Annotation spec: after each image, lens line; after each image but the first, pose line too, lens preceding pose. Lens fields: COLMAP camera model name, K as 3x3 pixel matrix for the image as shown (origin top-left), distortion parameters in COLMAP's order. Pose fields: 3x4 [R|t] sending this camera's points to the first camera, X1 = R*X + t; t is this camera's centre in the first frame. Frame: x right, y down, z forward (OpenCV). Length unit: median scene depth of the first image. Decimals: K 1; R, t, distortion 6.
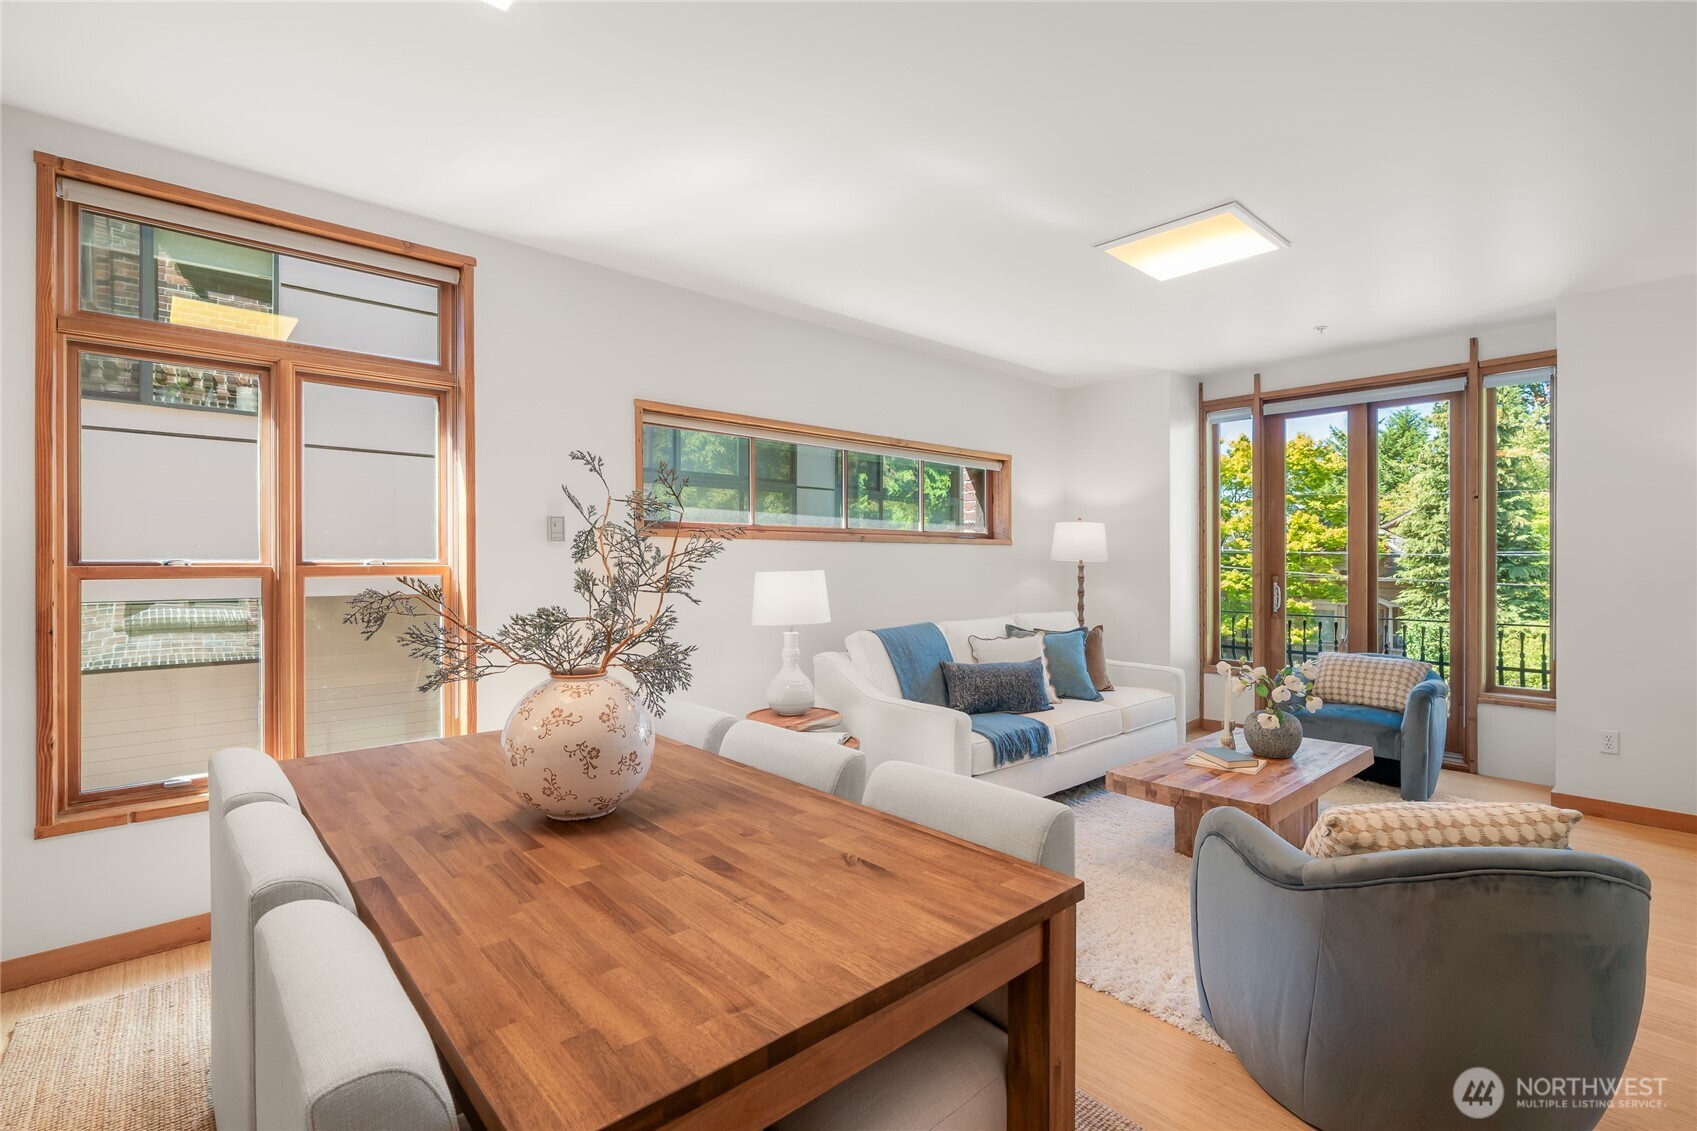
lens RADIAL K [[769.1, 0, 851.9], [0, 769.1, 562.1], [0, 0, 1]] dist [-0.005610, 0.001312]
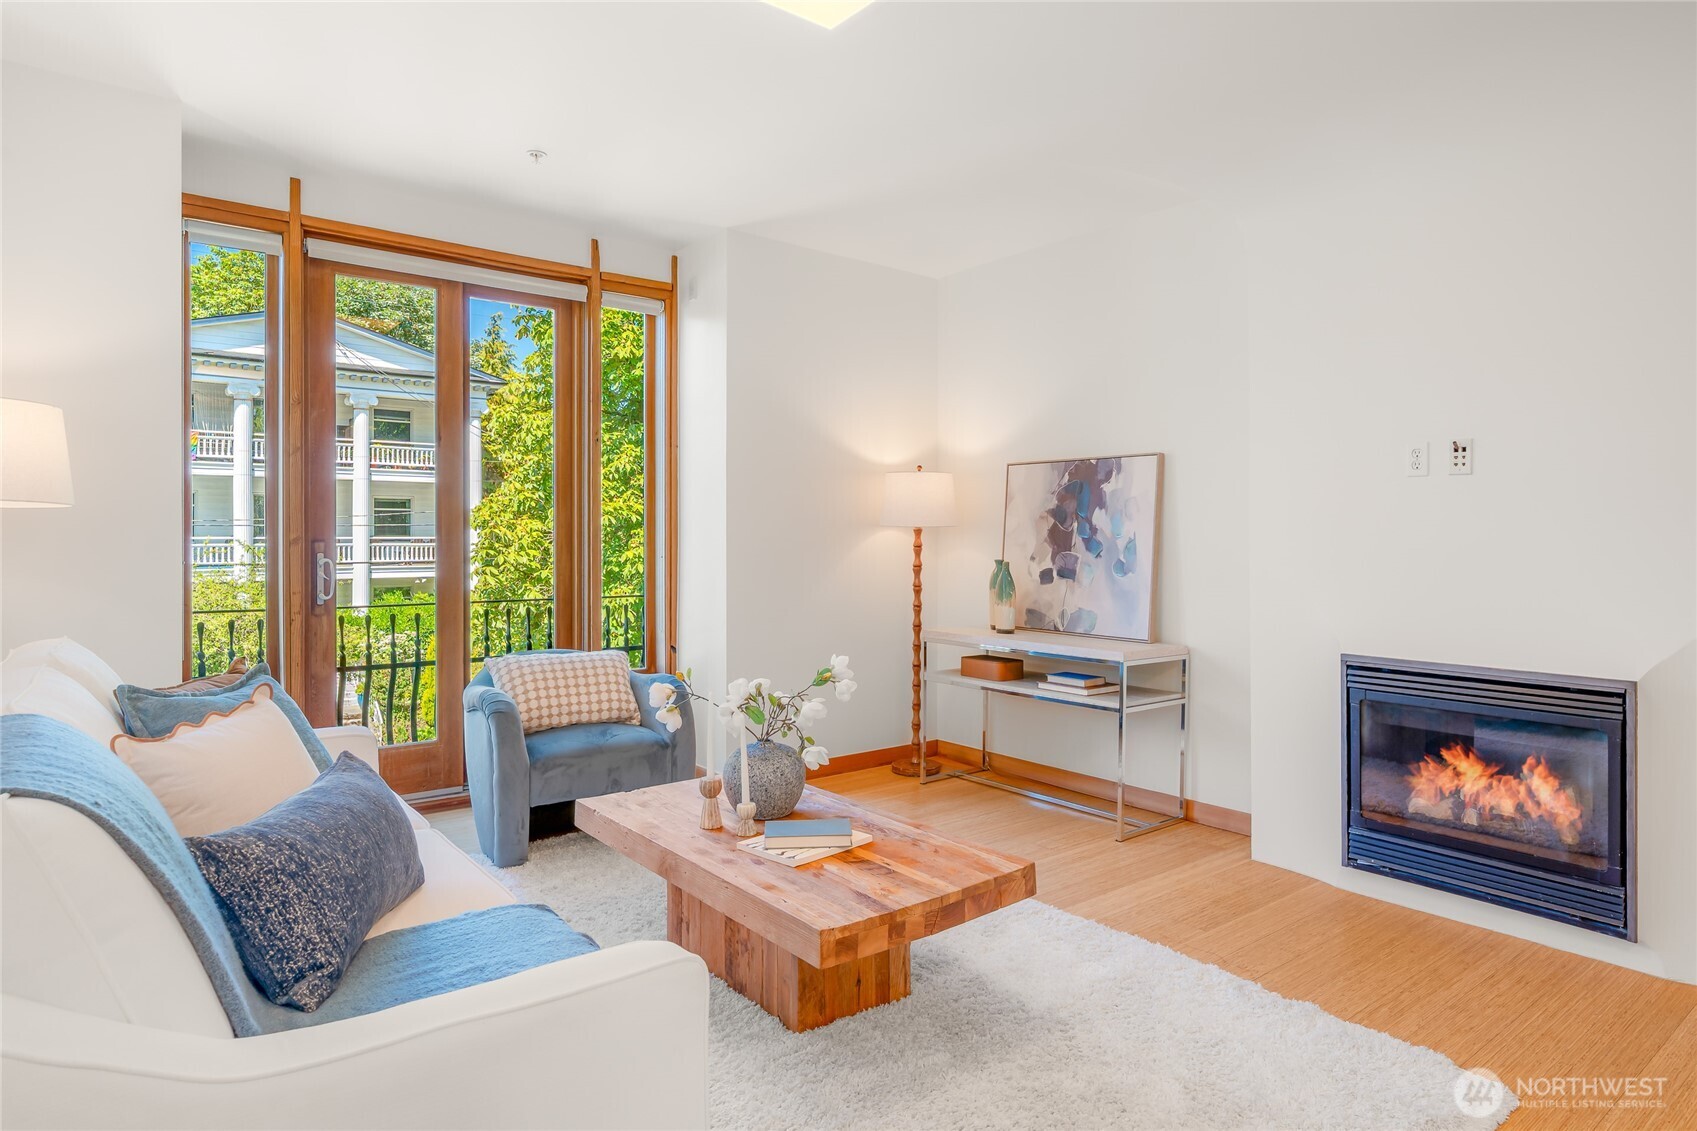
lens RADIAL K [[979.1, 0, 905.9], [0, 979.1, 543.8], [0, 0, 1]] dist [0.001778, 0.000136]
pose [[0.050920, -0.002489, 0.998700, -0.158291], [0.000081, 0.999997, 0.002488, 0.017295], [-0.998703, -0.000045, 0.050920, 0.528227]]
